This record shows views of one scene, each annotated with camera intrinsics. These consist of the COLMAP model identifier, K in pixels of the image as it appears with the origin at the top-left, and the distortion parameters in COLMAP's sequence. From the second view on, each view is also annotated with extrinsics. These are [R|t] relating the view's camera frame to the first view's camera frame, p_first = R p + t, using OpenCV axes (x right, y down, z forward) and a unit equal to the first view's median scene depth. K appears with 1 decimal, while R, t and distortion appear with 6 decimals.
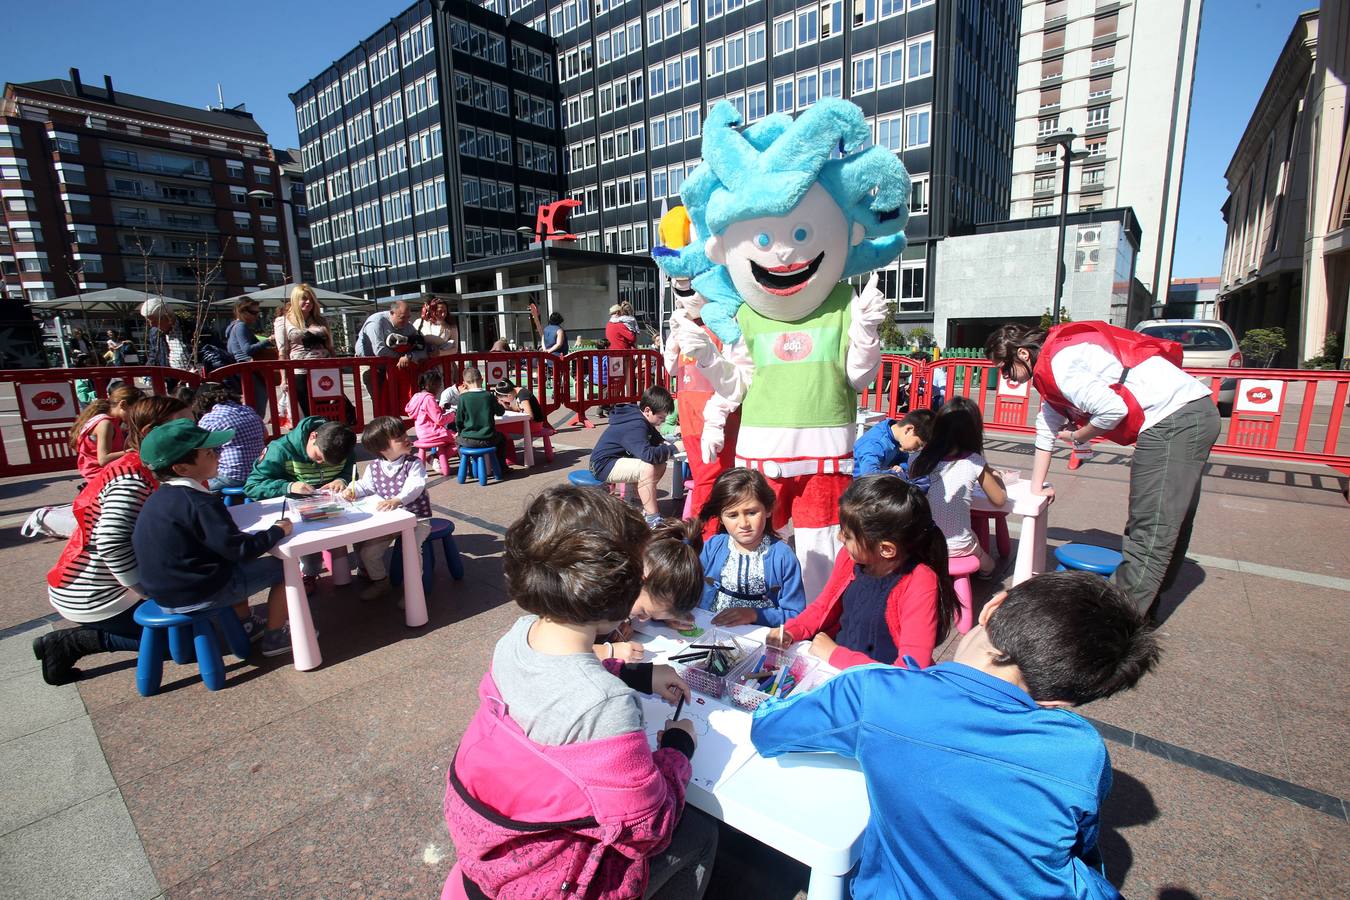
lens RADIAL K [[627.3, 0, 673.9], [0, 627.3, 452.8], [0, 0, 1]] dist [-0.047315, 0.020984]
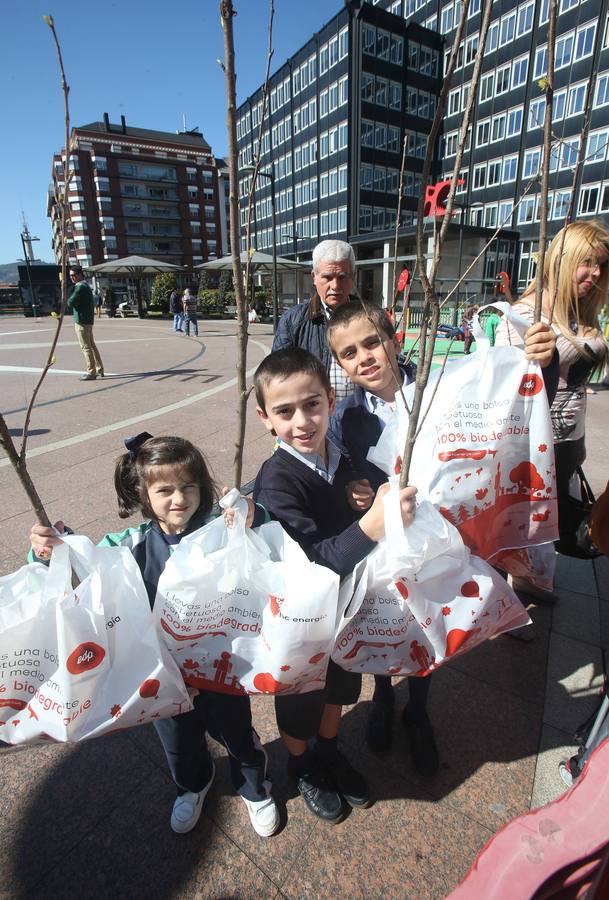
lens RADIAL K [[439.6, 0, 314.7], [0, 439.6, 432.4], [0, 0, 1]] dist [-0.045334, 0.013287]
pose [[0.947637, 0.114550, -0.298098, -0.105072], [-0.077467, 0.988029, 0.133406, -0.021875], [0.309811, -0.103328, 0.945167, 0.091012]]
